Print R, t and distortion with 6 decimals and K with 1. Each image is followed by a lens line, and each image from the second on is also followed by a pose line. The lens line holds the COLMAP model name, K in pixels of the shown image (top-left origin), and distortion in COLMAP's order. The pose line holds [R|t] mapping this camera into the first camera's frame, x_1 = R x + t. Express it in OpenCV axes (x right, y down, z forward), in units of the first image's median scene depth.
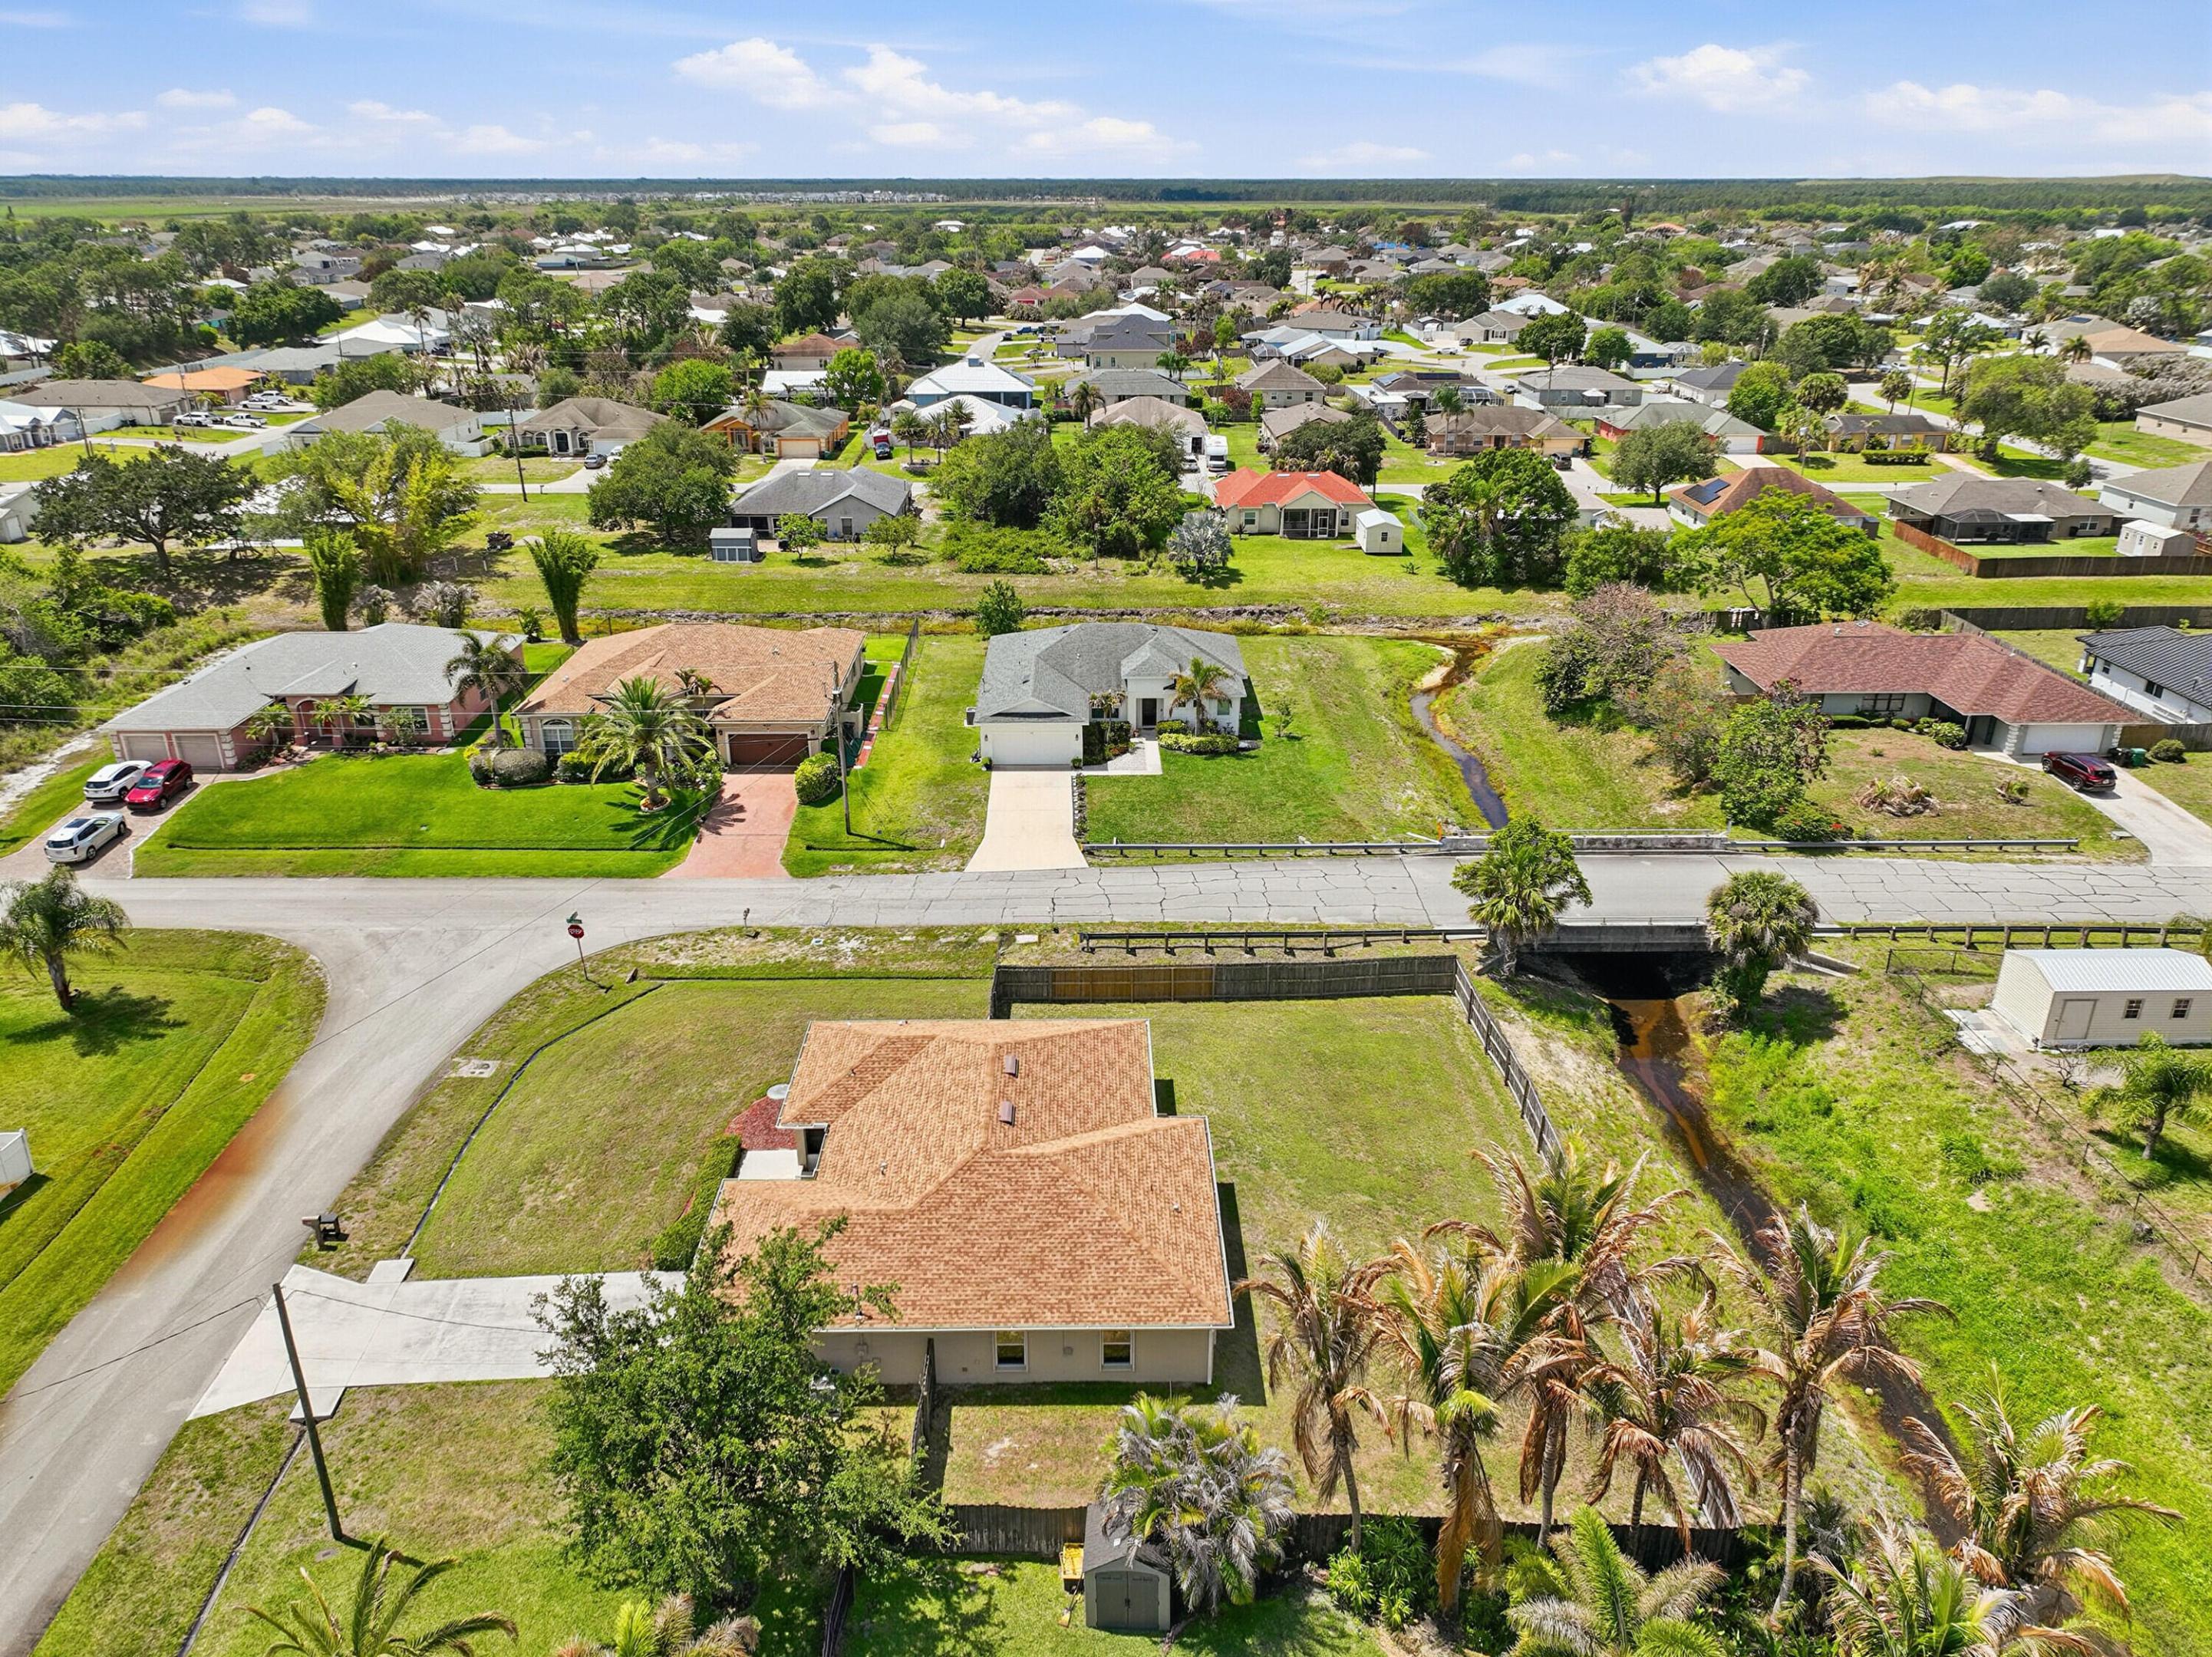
lens RADIAL K [[1546.2, 0, 1104.3], [0, 1546.2, 835.5], [0, 0, 1]] dist [0.004902, 0.003485]
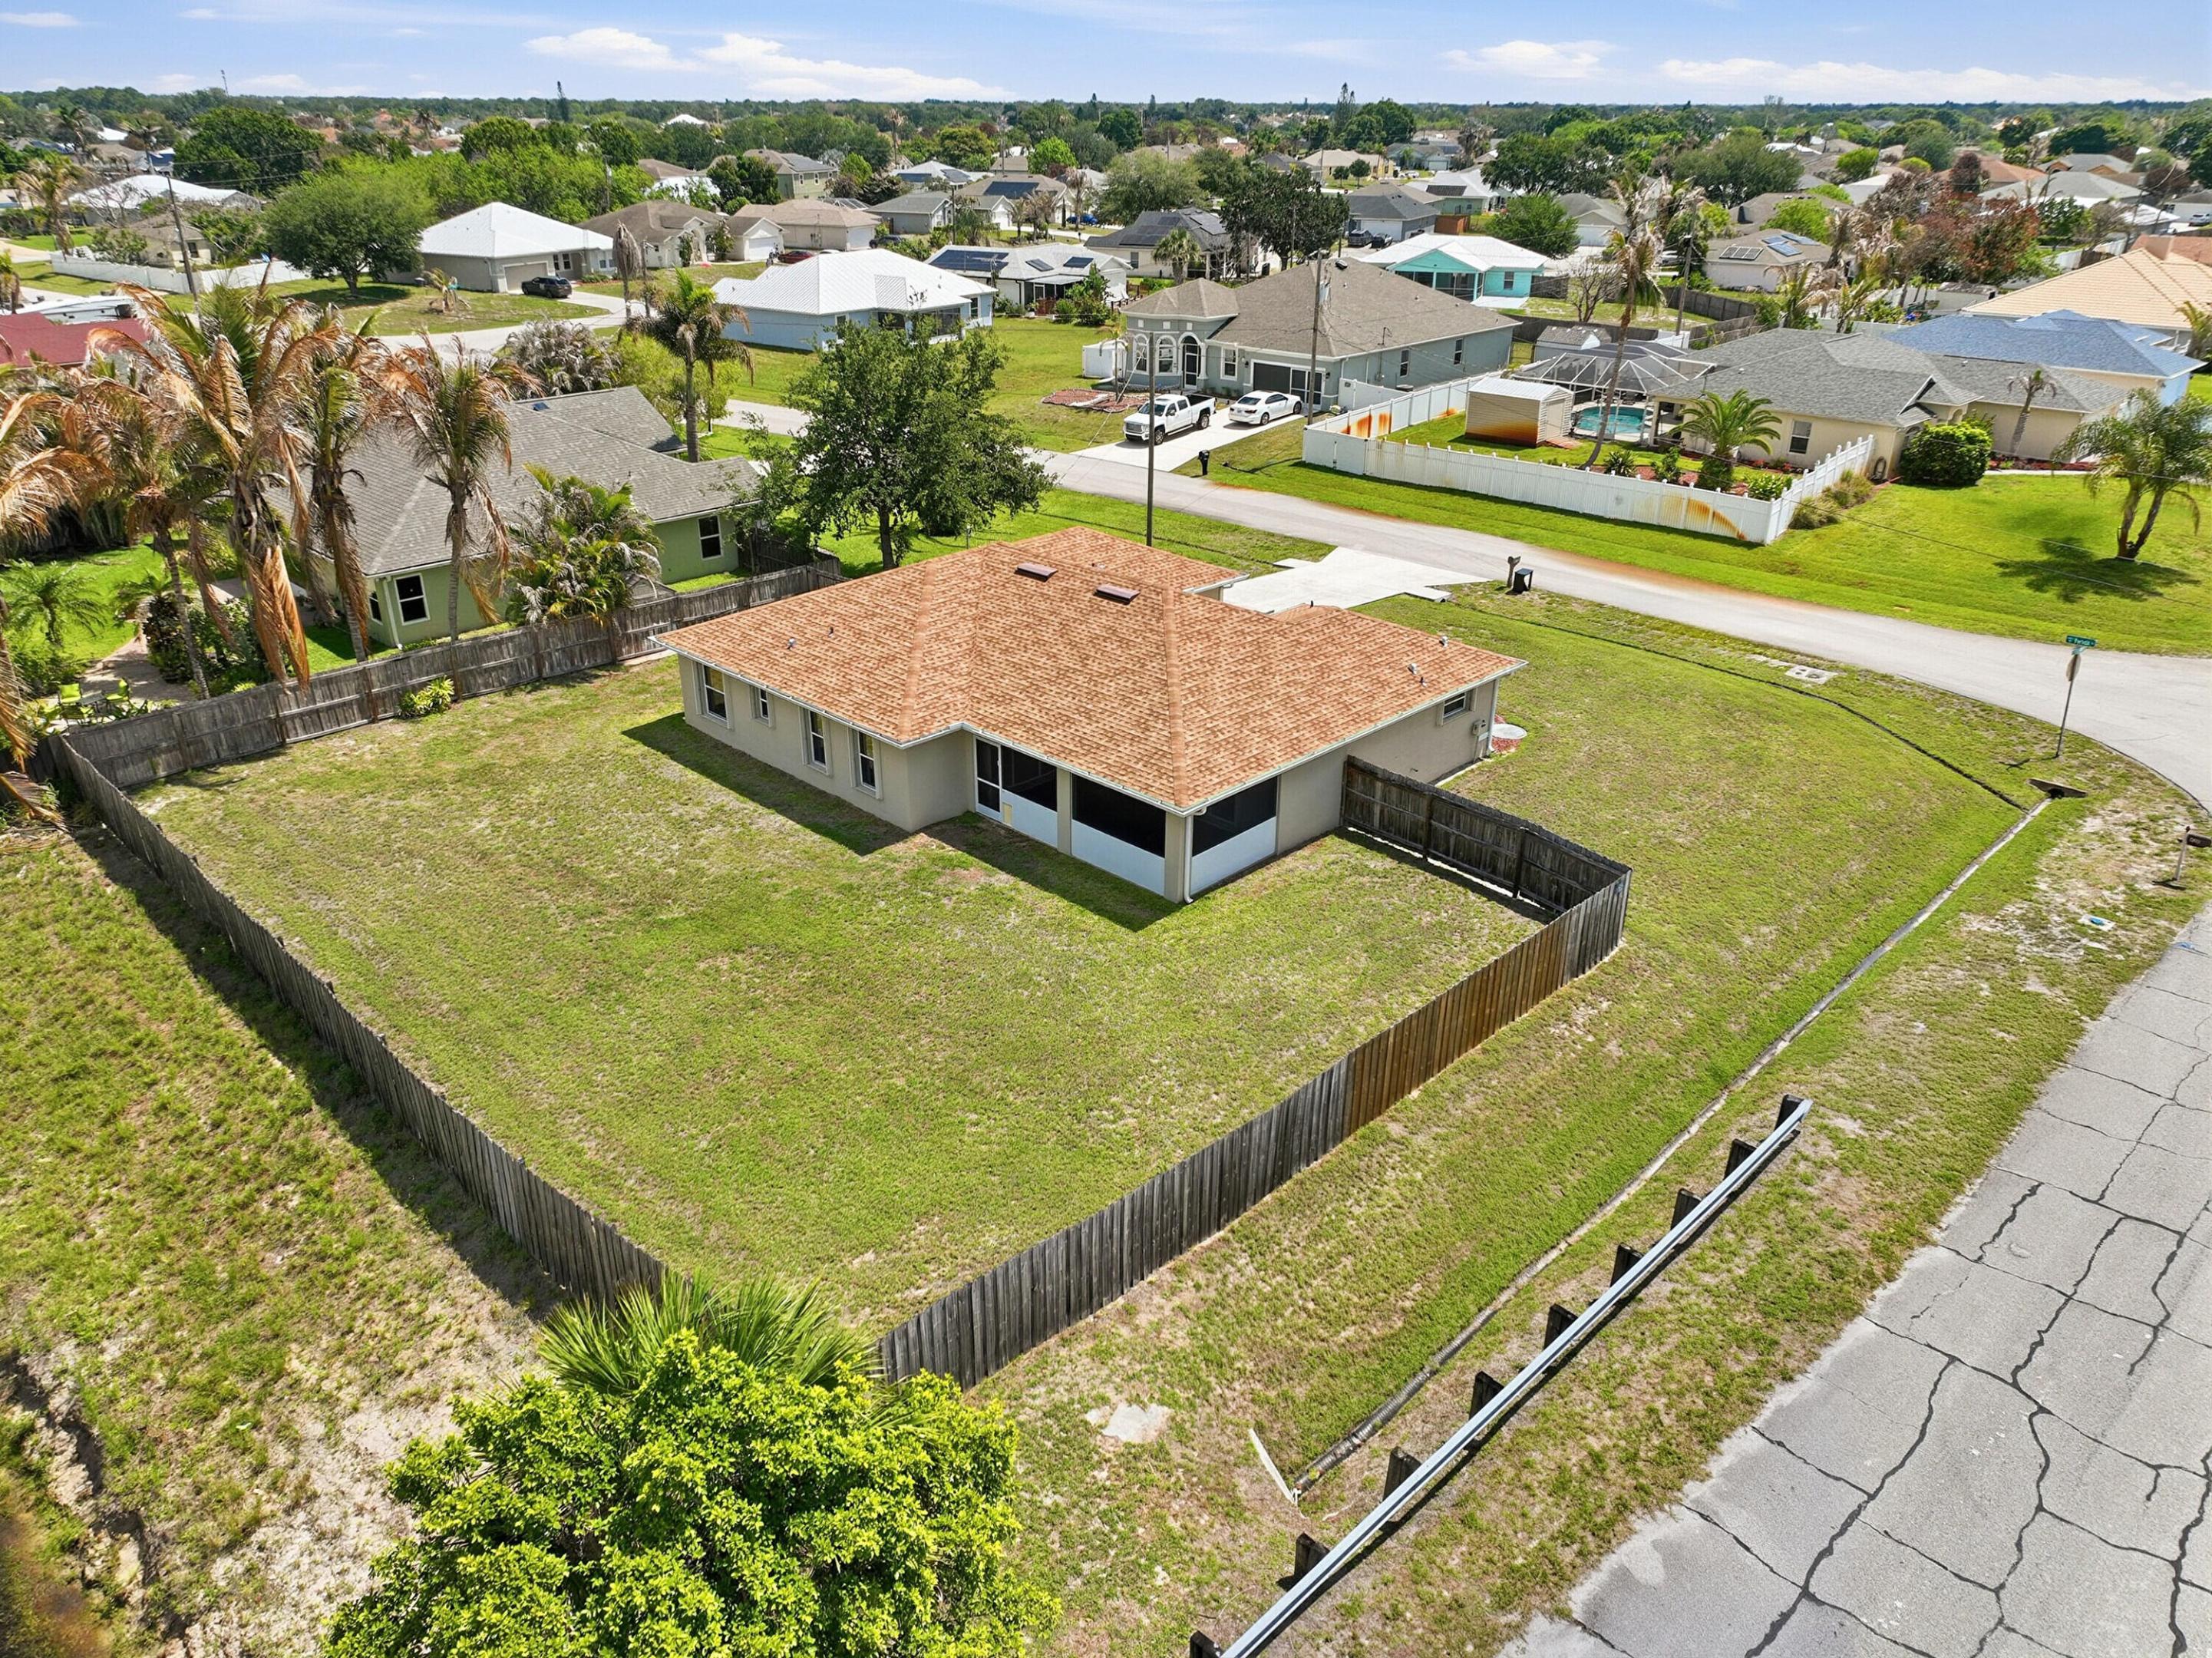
lens RADIAL K [[1546.4, 0, 1104.3], [0, 1546.4, 836.0], [0, 0, 1]] dist [0.004902, 0.003485]
pose [[-0.713534, 0.297903, -0.634131, 0.260526], [-0.275917, 0.712475, 0.645174, -0.139182], [0.644002, 0.635322, -0.426178, 0.832973]]
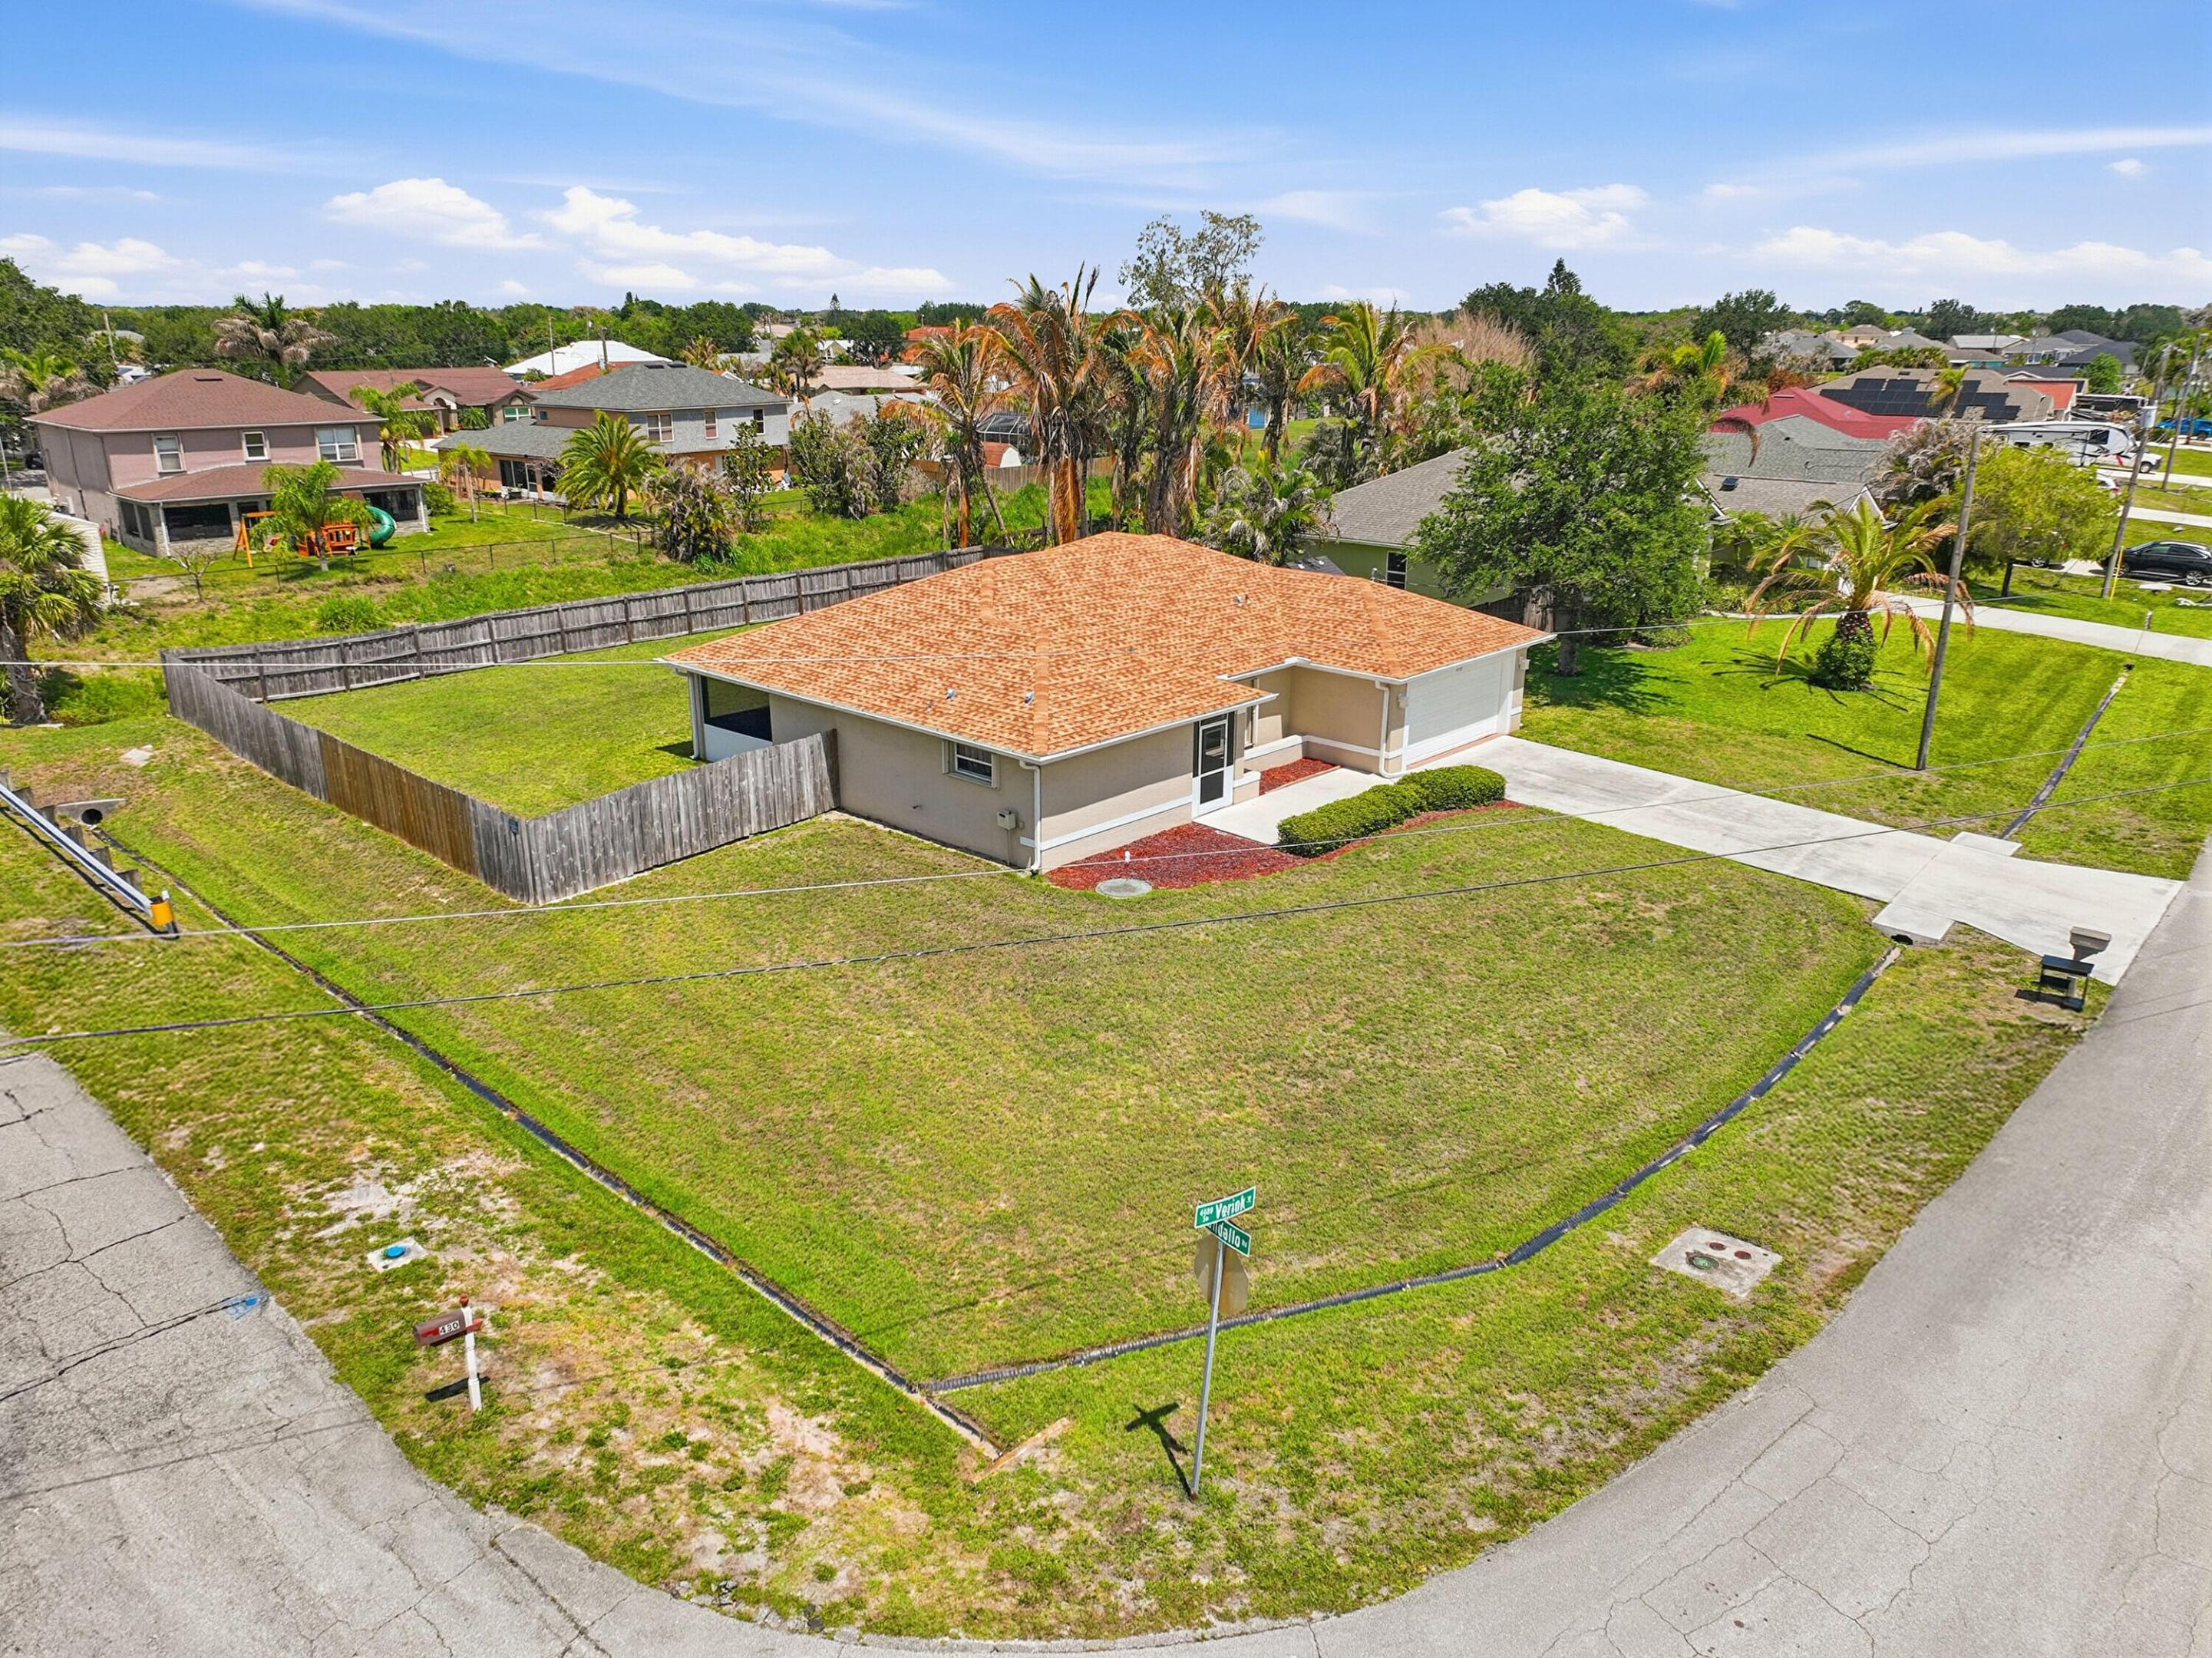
lens RADIAL K [[1546.4, 0, 1104.3], [0, 1546.4, 836.0], [0, 0, 1]] dist [0.004902, 0.003485]
pose [[-0.720638, -0.221212, 0.657074, -0.359462], [0.269566, 0.783764, 0.559507, -0.084709], [-0.638761, 0.580327, -0.505179, 0.853665]]
